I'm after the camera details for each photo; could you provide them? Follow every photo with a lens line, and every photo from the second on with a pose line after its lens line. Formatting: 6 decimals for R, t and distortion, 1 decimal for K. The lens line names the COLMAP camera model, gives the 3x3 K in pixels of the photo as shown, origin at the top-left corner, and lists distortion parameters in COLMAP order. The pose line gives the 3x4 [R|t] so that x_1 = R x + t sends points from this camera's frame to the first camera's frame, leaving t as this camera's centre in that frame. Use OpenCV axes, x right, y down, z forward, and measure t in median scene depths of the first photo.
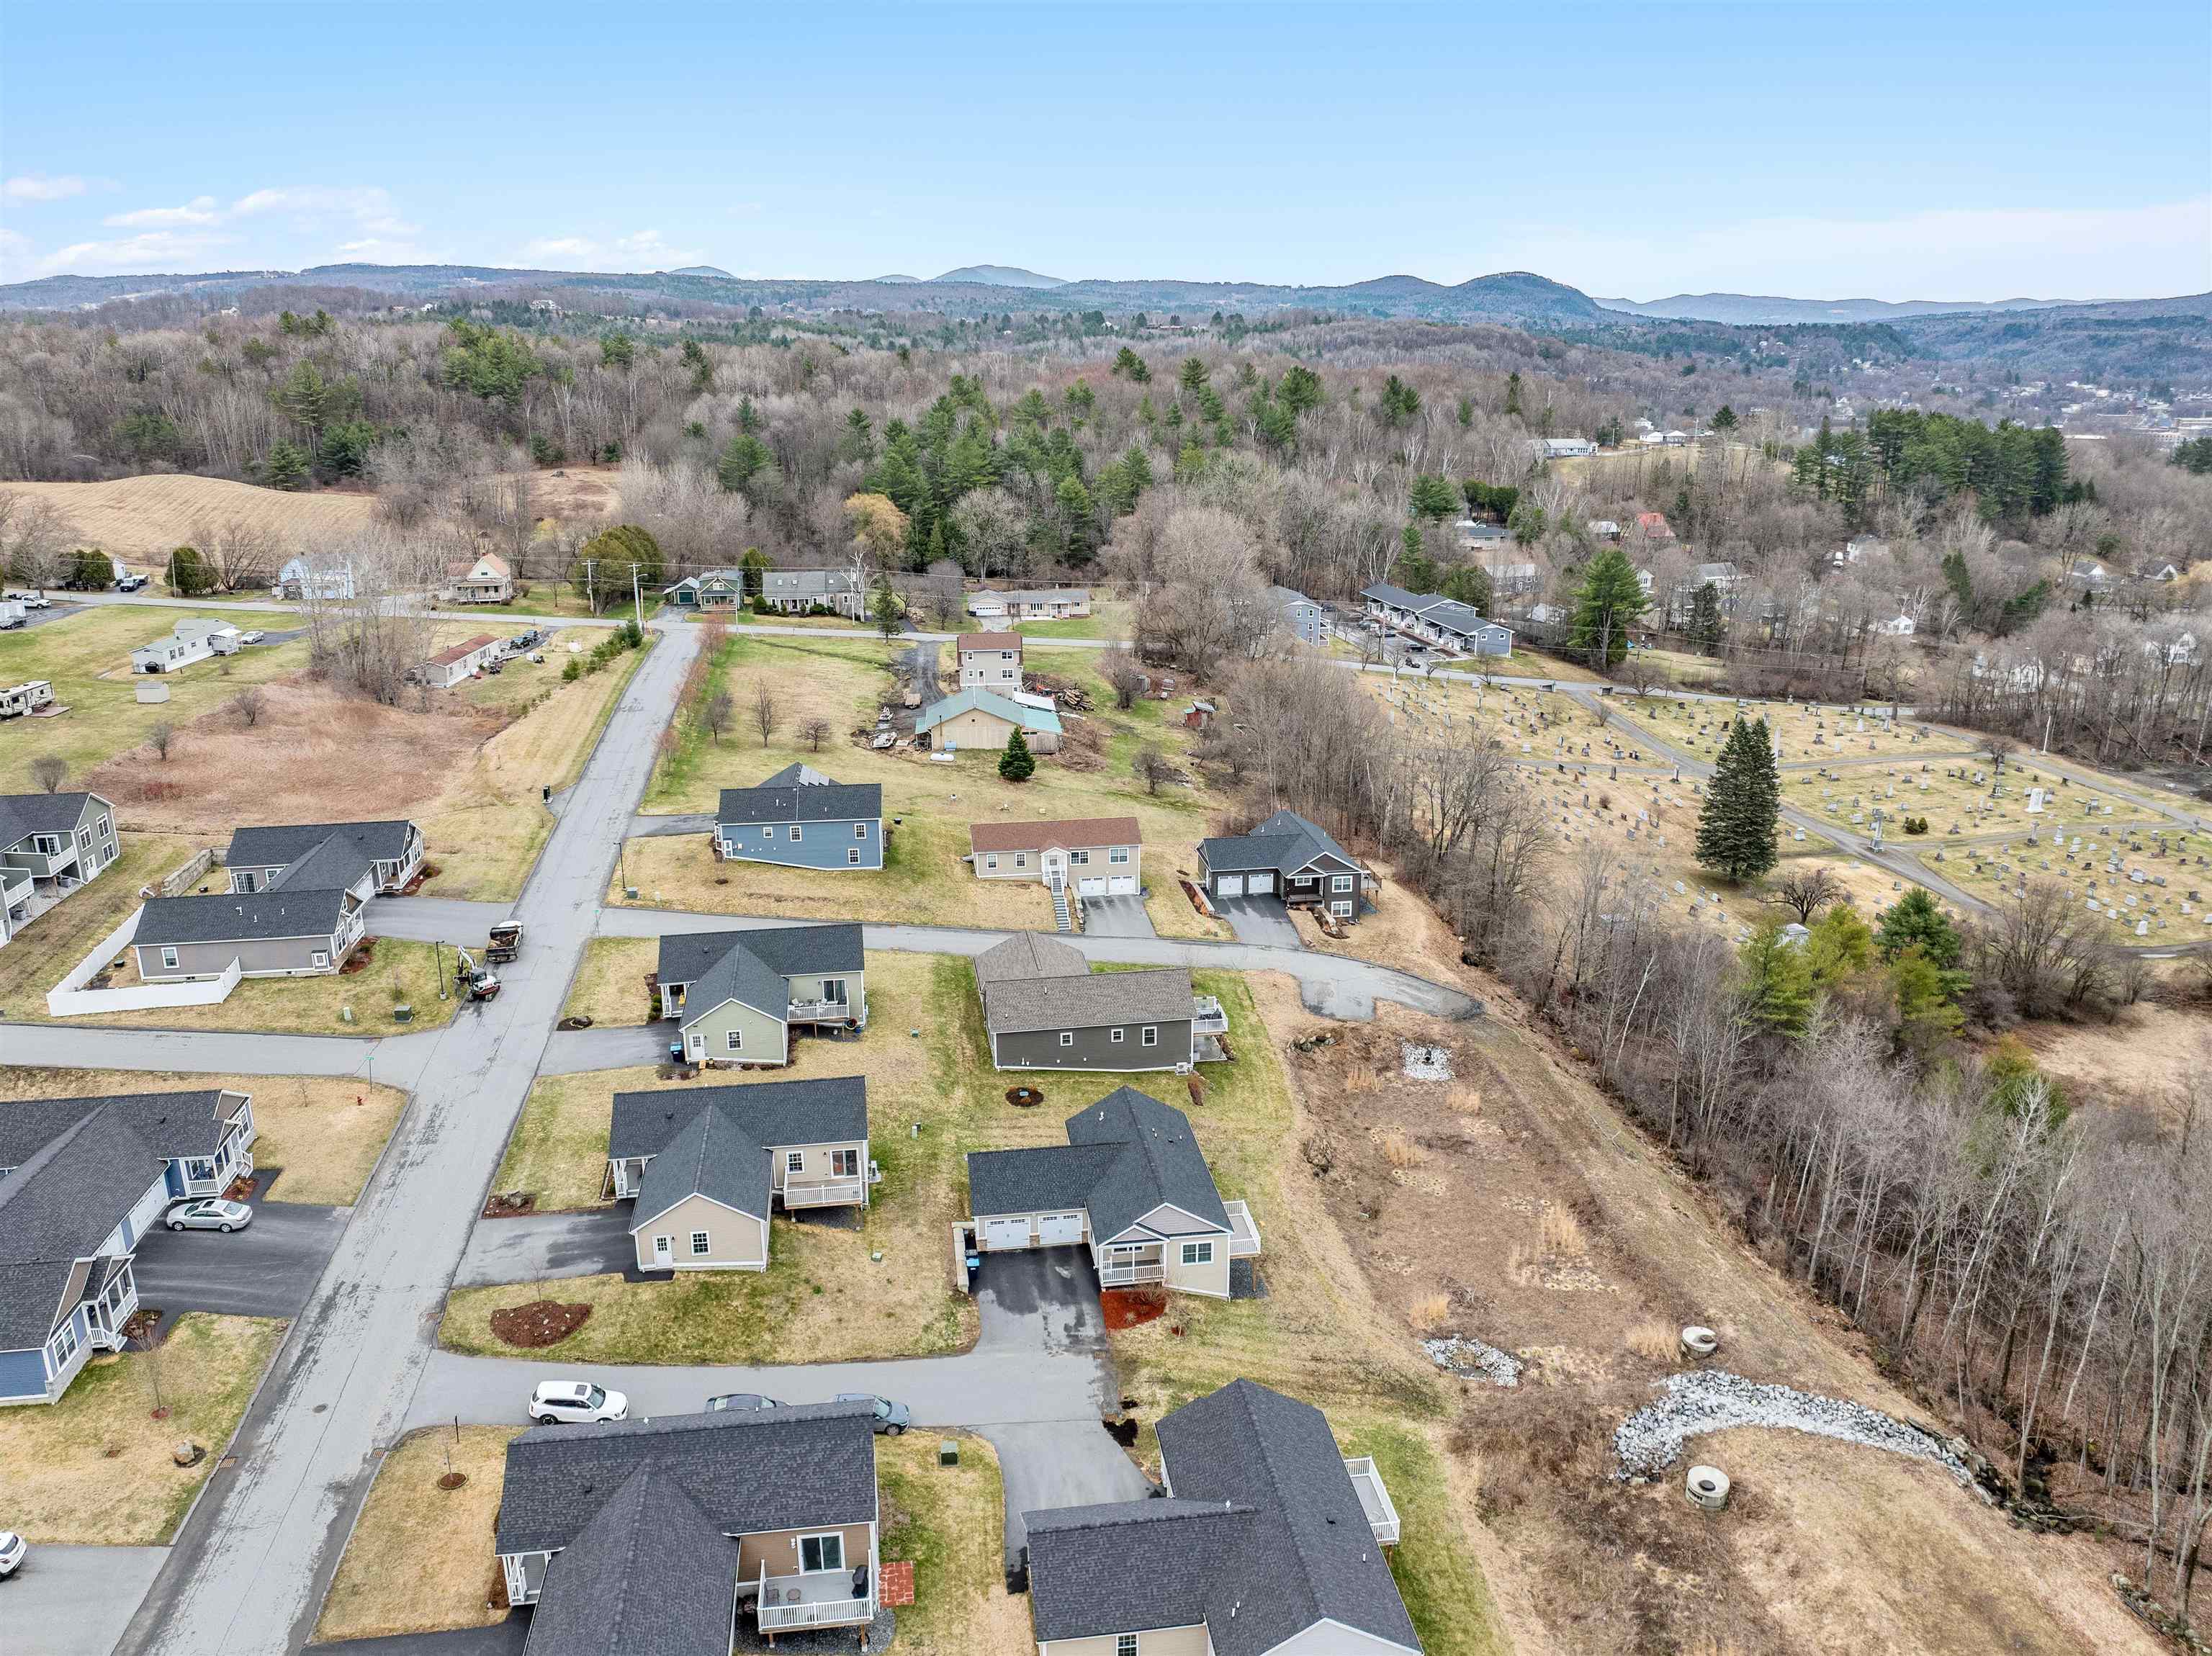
lens RADIAL K [[1602.8, 0, 1106.0], [0, 1602.8, 828.0], [0, 0, 1]] dist [-0.029146, -0.004651]
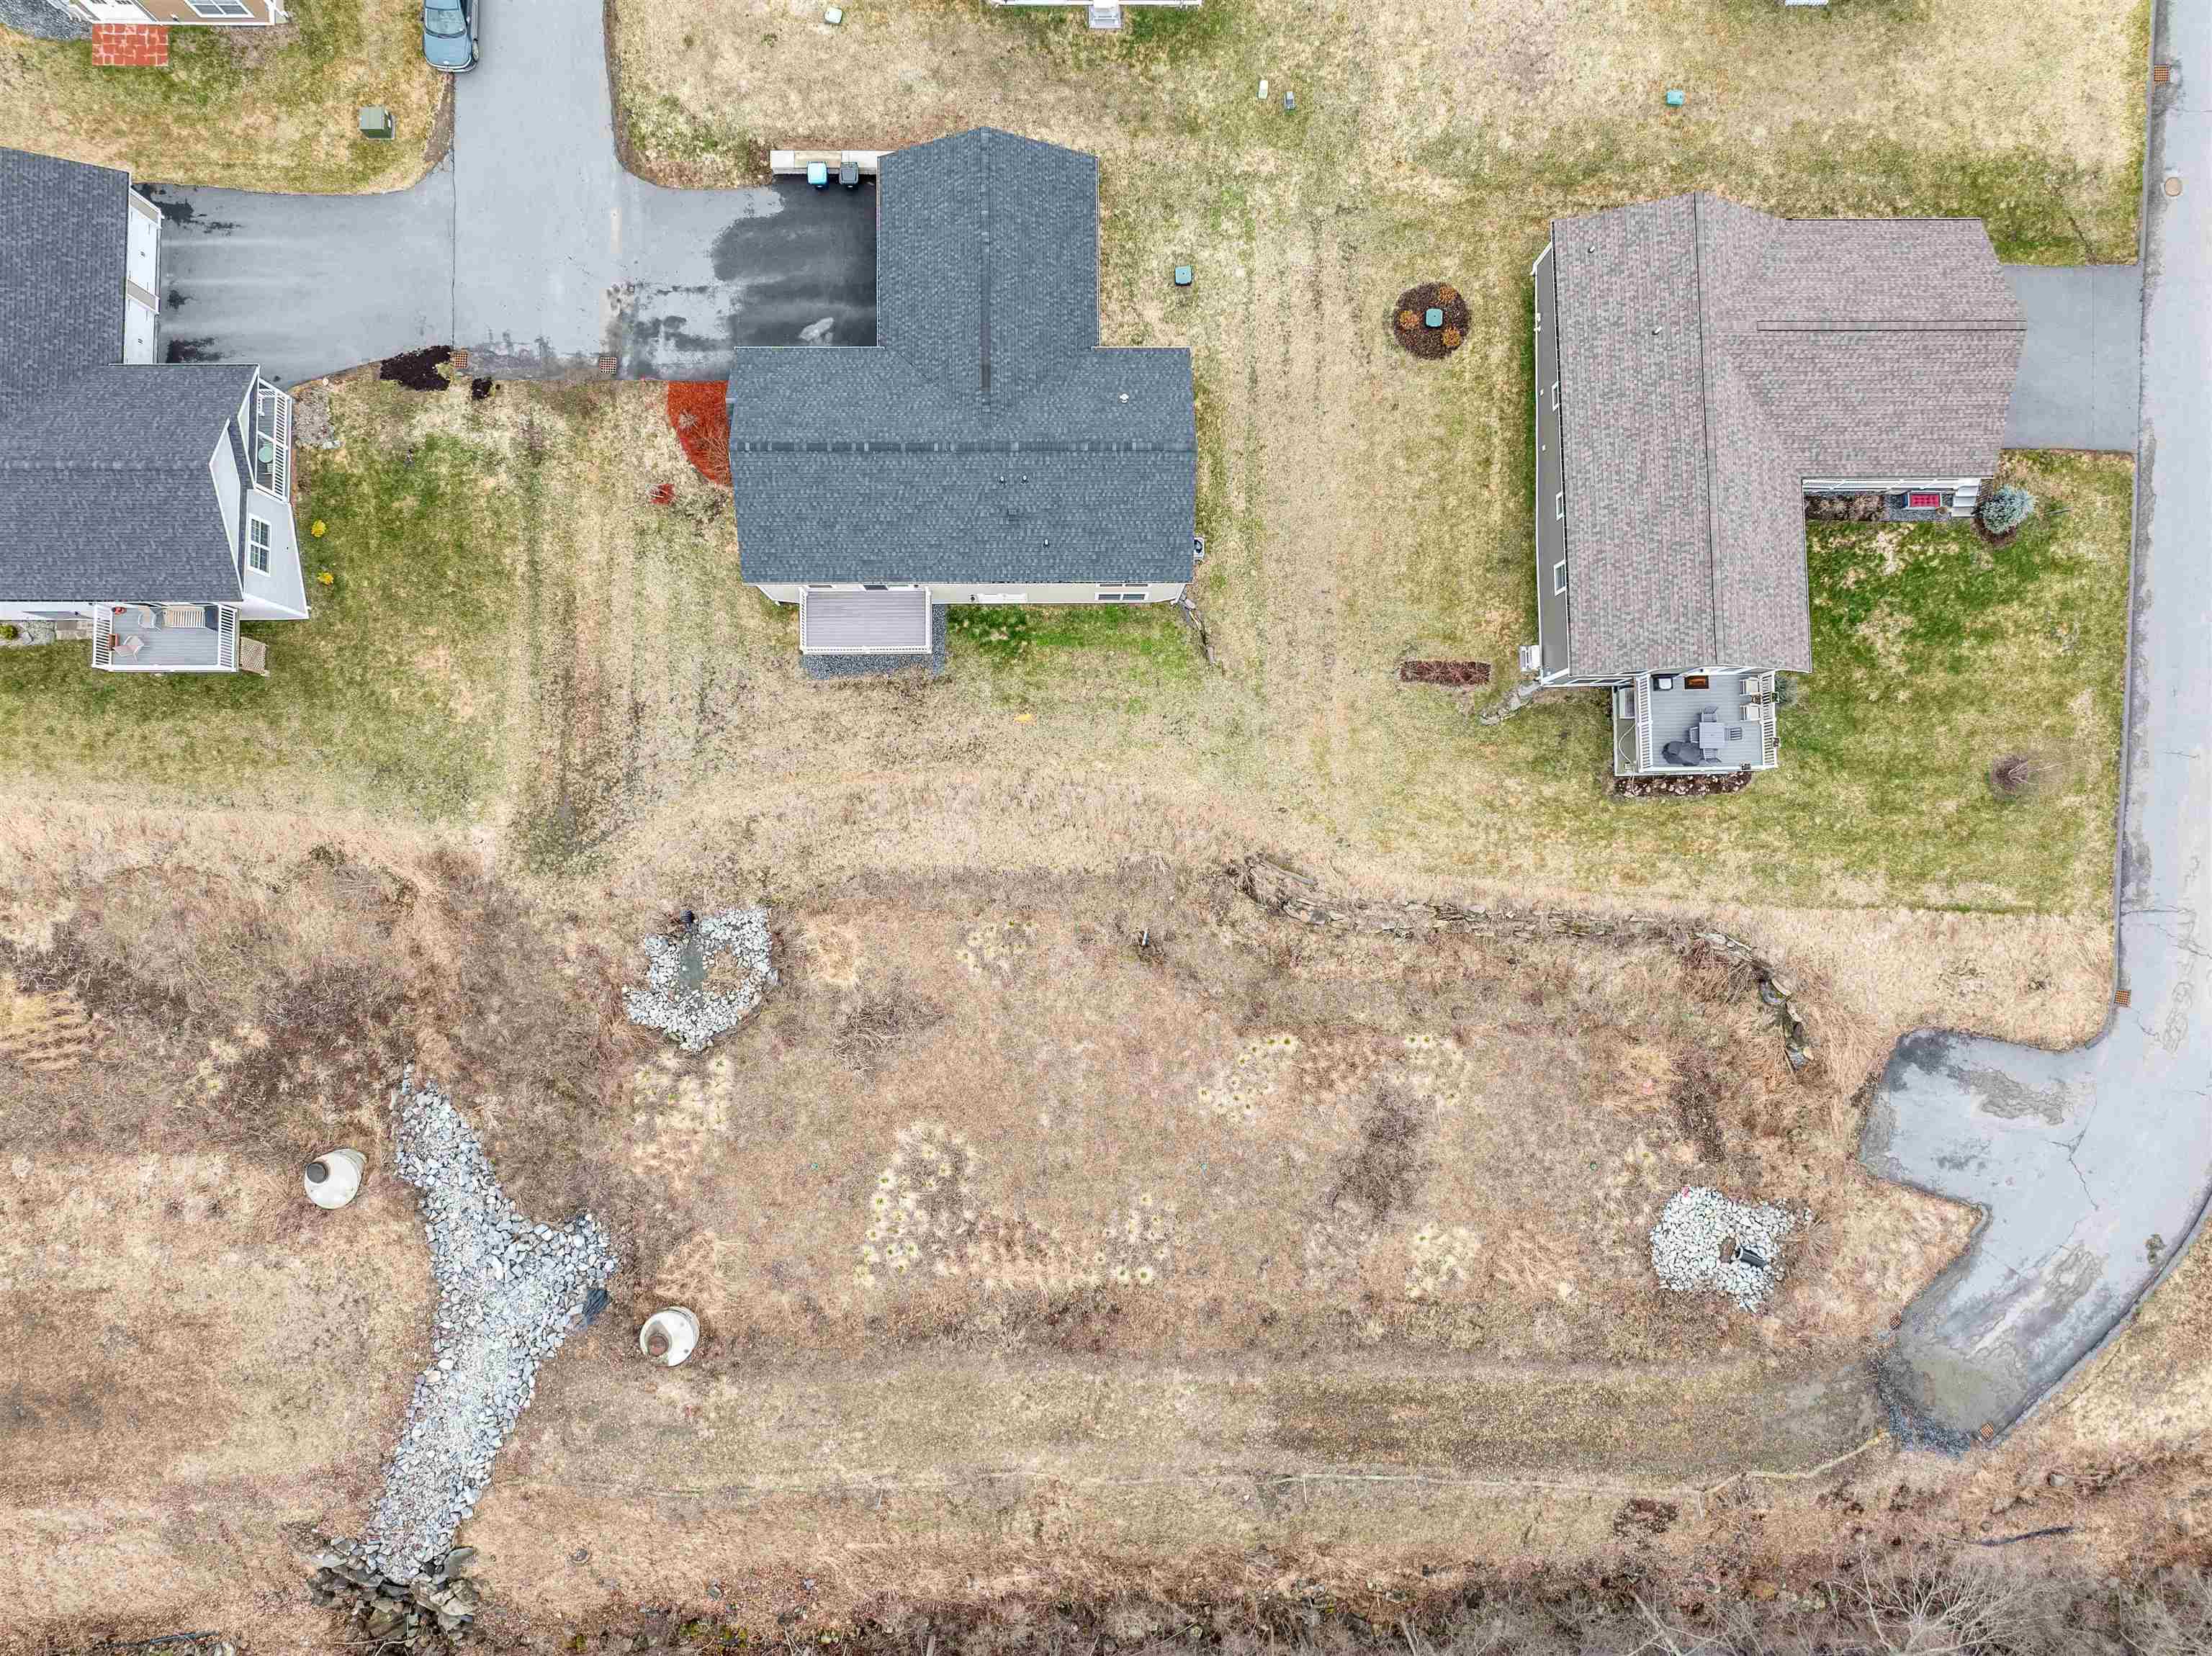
lens RADIAL K [[1559.8, 0, 1106.0], [0, 1559.8, 828.0], [0, 0, 1]] dist [-0.034484, 0.004025]
pose [[-0.136514, 0.990227, -0.028553, 0.109016], [-0.306289, -0.014780, 0.951824, -0.215576], [0.942099, 0.138683, 0.305313, 0.629524]]
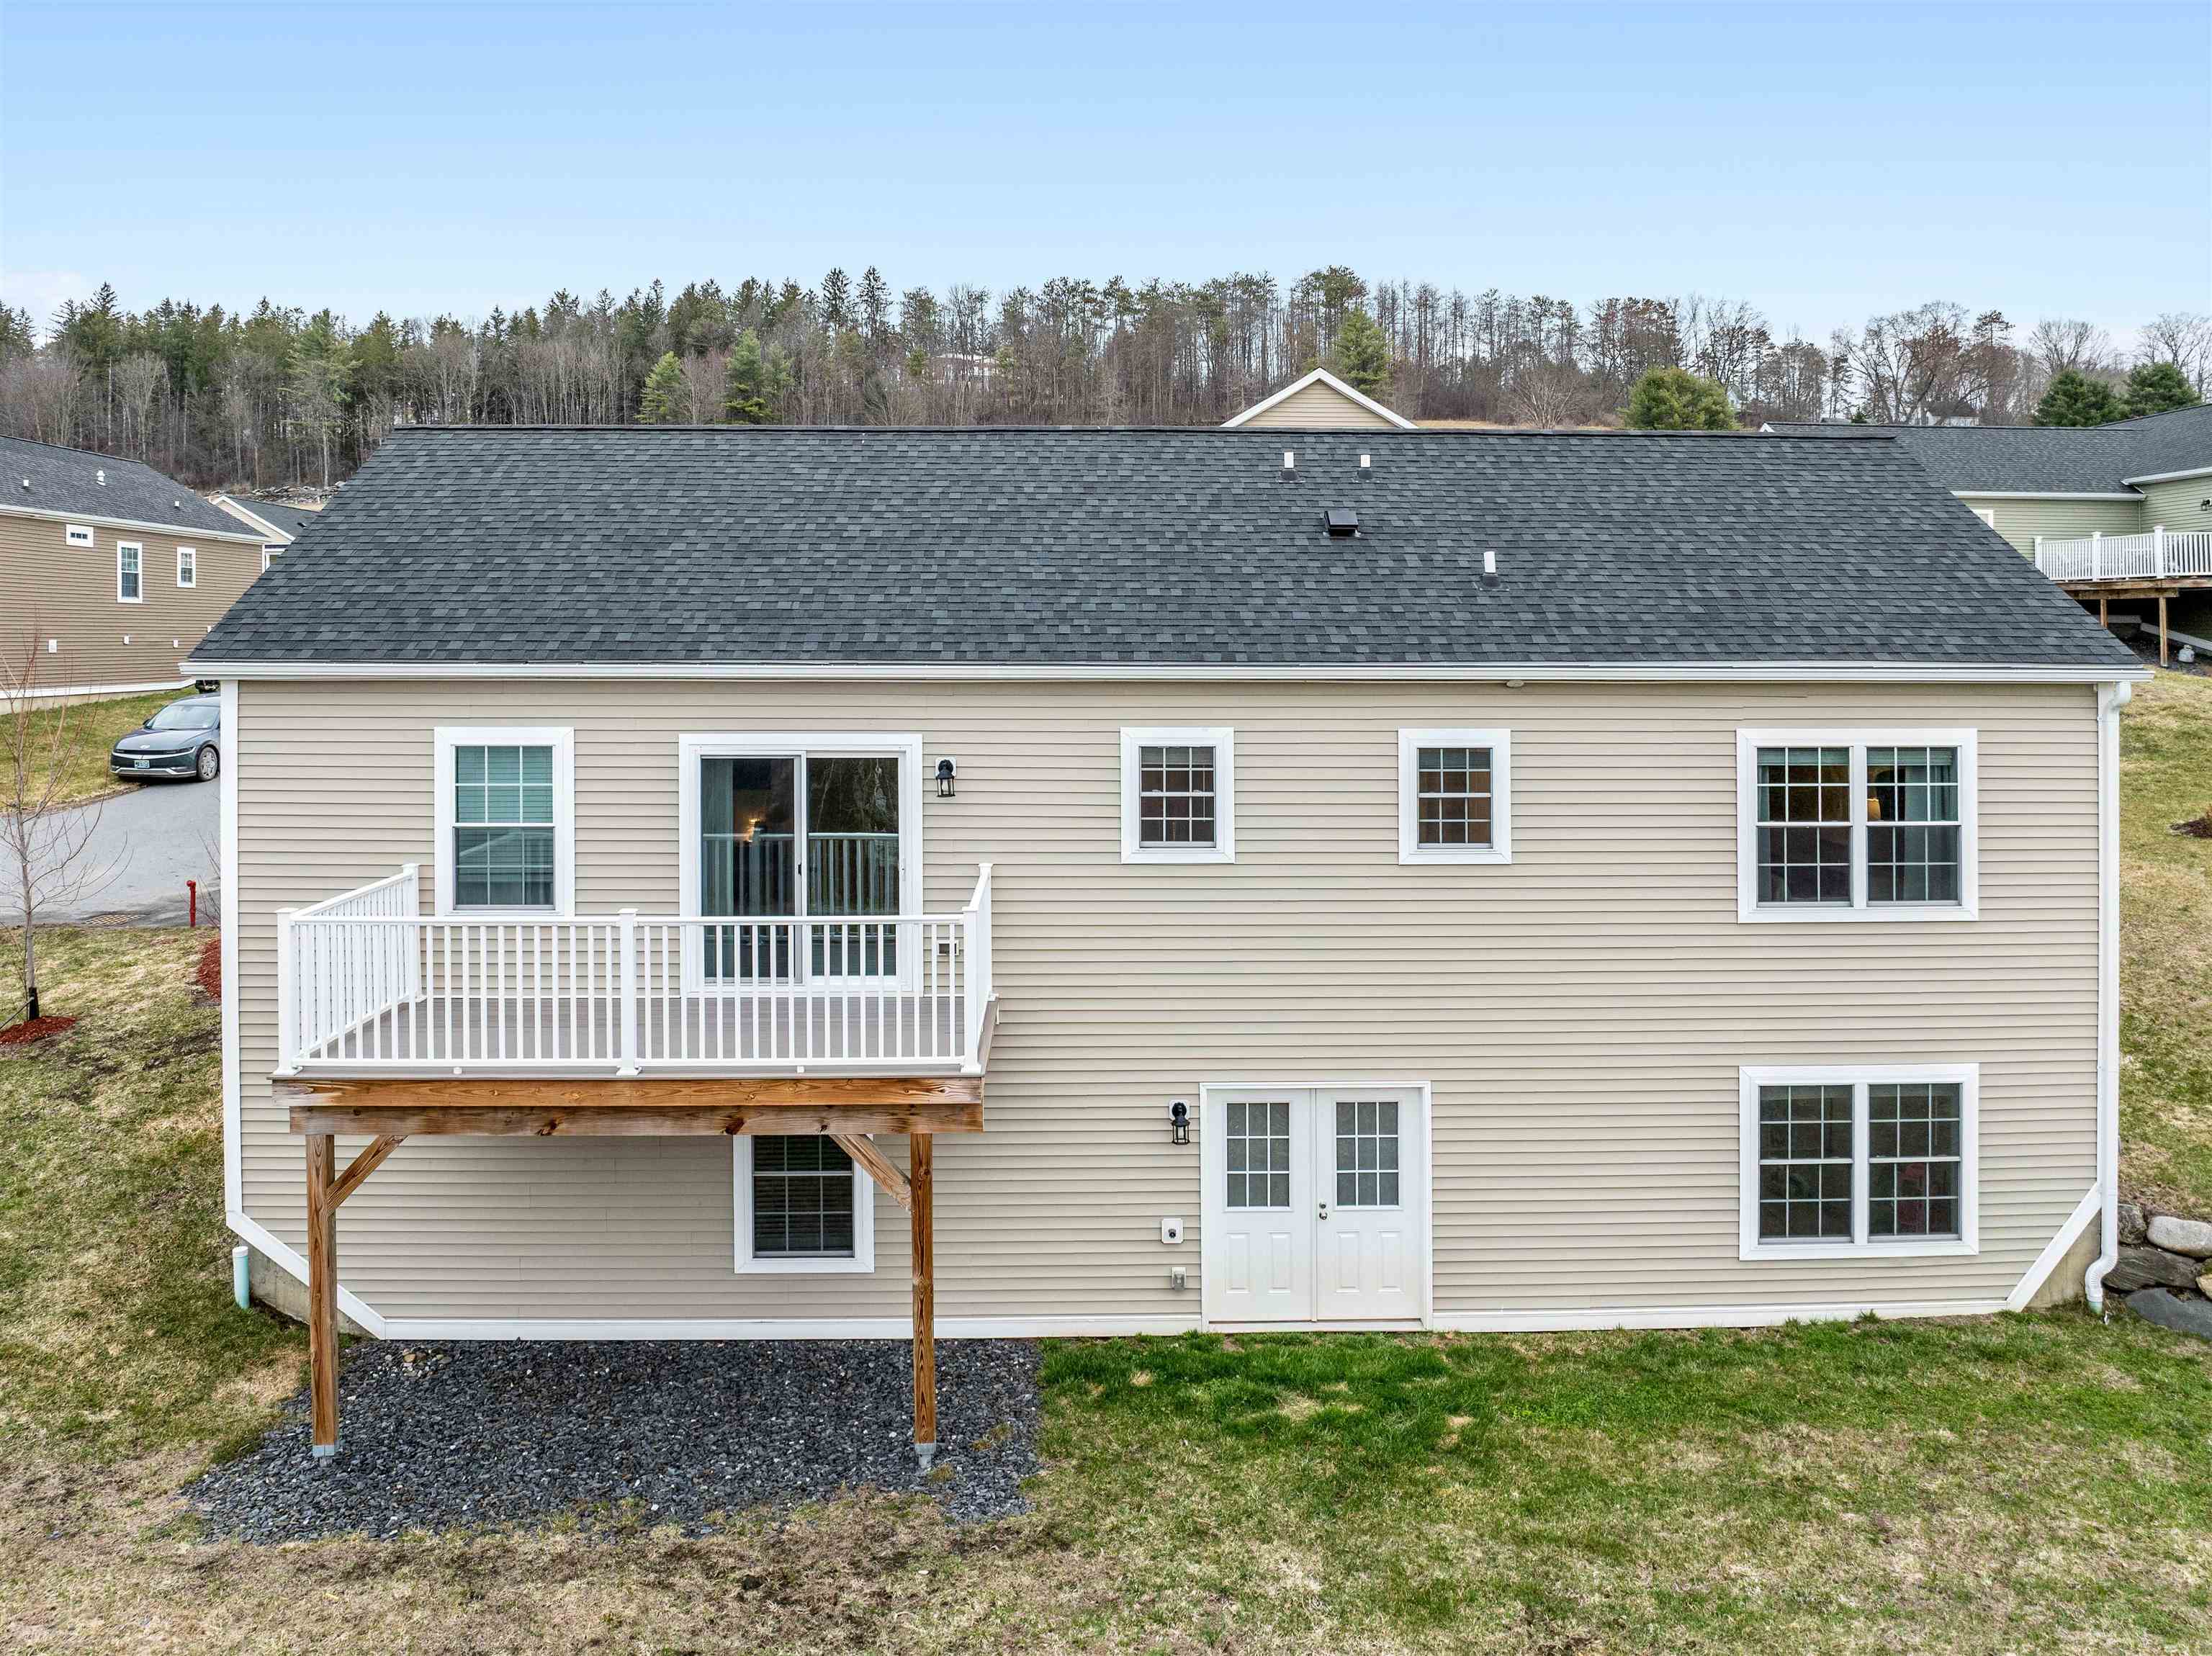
lens RADIAL K [[1618.4, 0, 1101.4], [0, 1618.4, 655.7], [0, 0, 1]] dist [-0.038401, -0.000216]
pose [[-0.116778, 0.014243, -0.993056, 0.131037], [-0.288921, 0.956164, 0.047689, 0.146476], [0.950204, 0.292484, -0.107543, 0.708337]]
